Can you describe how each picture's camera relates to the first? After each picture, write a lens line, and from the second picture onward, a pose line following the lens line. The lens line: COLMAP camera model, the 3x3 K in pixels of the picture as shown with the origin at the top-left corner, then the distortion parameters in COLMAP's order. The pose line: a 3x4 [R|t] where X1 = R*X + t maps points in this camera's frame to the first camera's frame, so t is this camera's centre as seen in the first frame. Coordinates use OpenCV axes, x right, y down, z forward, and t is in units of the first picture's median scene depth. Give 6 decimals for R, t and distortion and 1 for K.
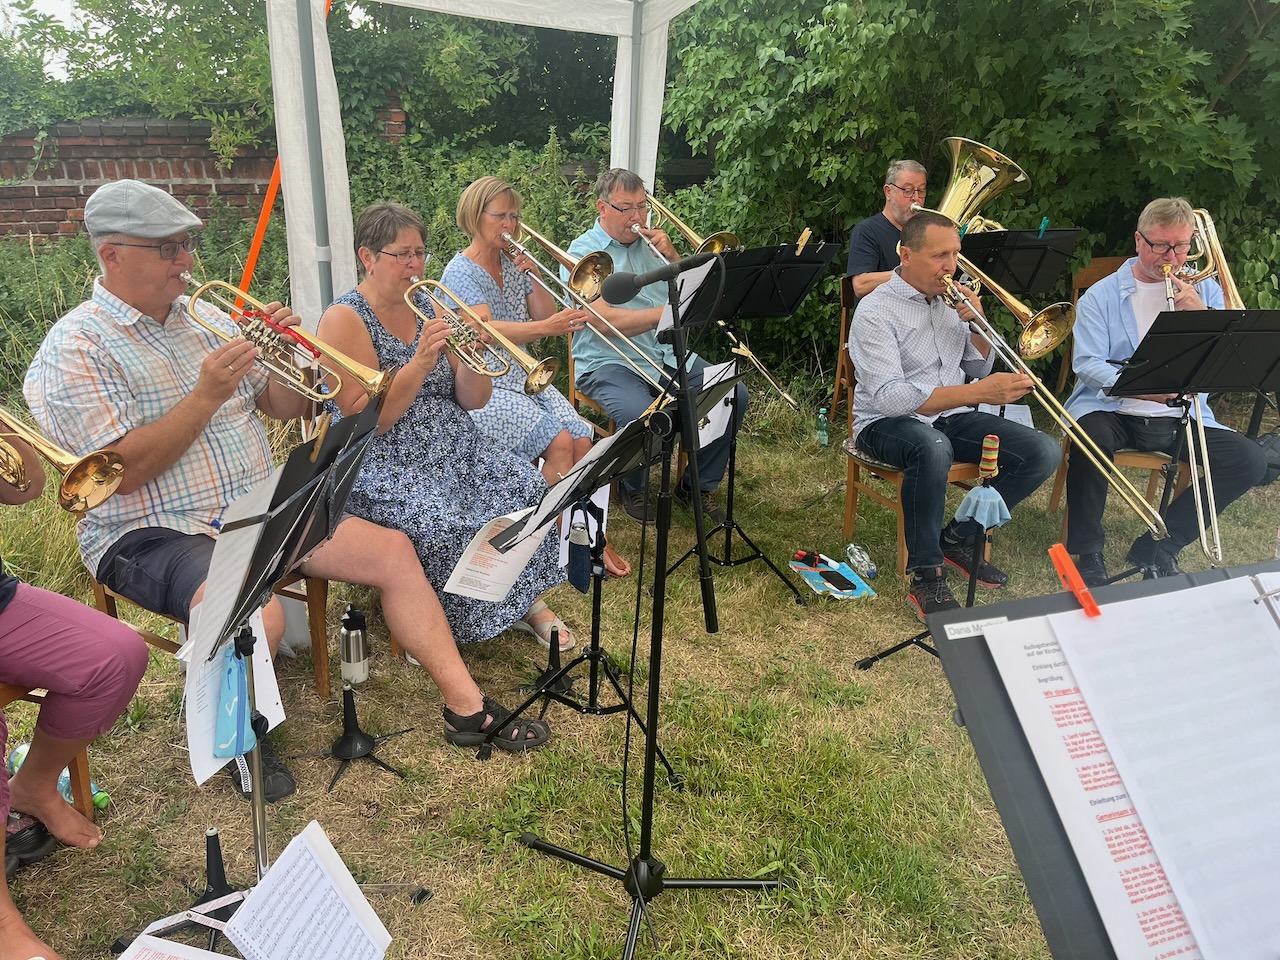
lens RADIAL K [[965.8, 0, 649.0], [0, 965.8, 476.0], [0, 0, 1]] dist [0.060566, -0.075583]
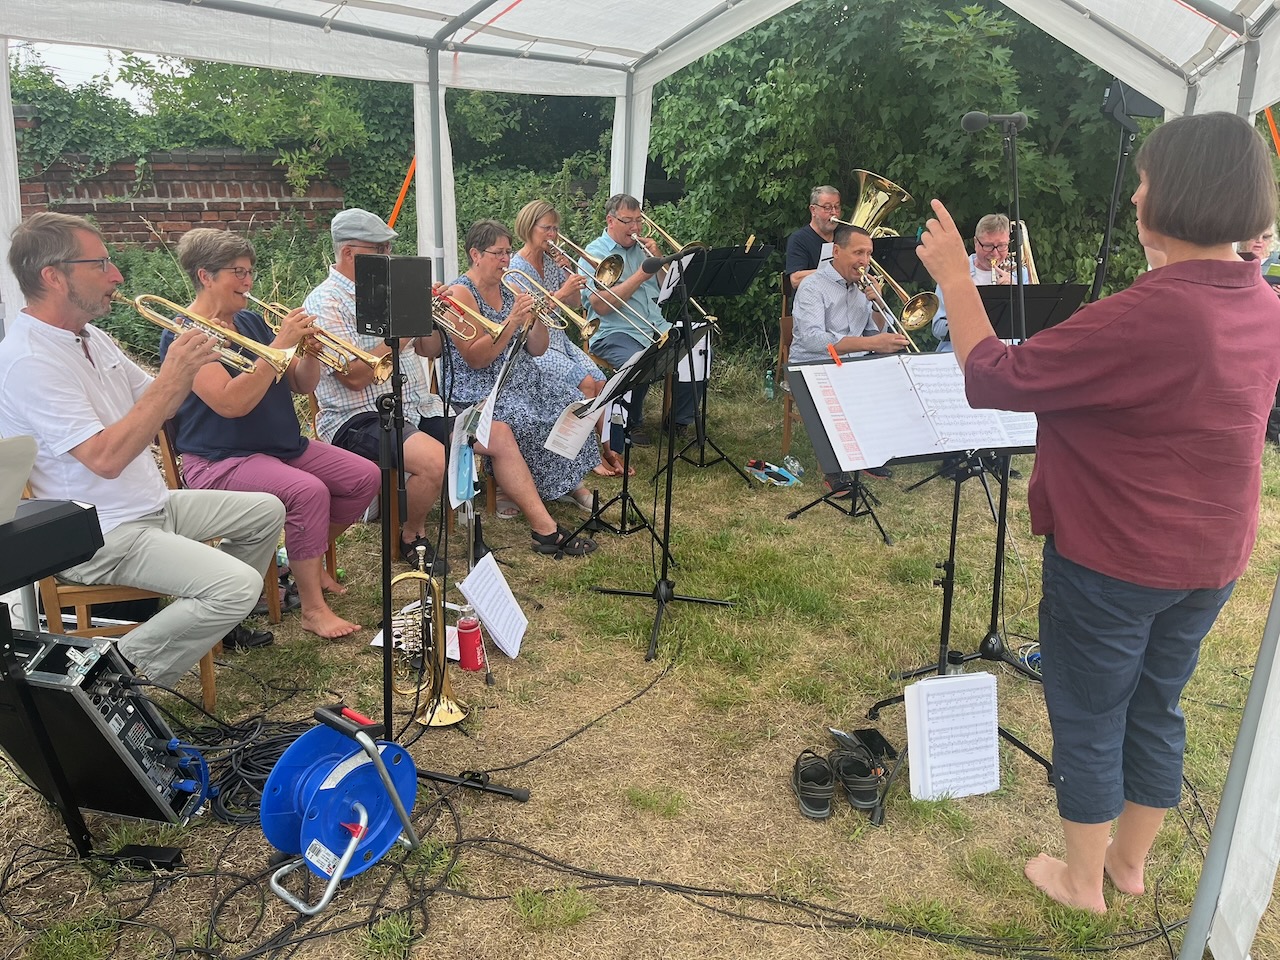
lens RADIAL K [[965.8, 0, 640.0], [0, 965.8, 483.8], [0, 0, 1]] dist [0.060566, -0.075583]
pose [[0.999461, -0.011235, 0.030860, -0.052322], [0.011267, 0.999936, -0.000875, 0.107332], [-0.030849, 0.001222, 0.999523, -0.412804]]
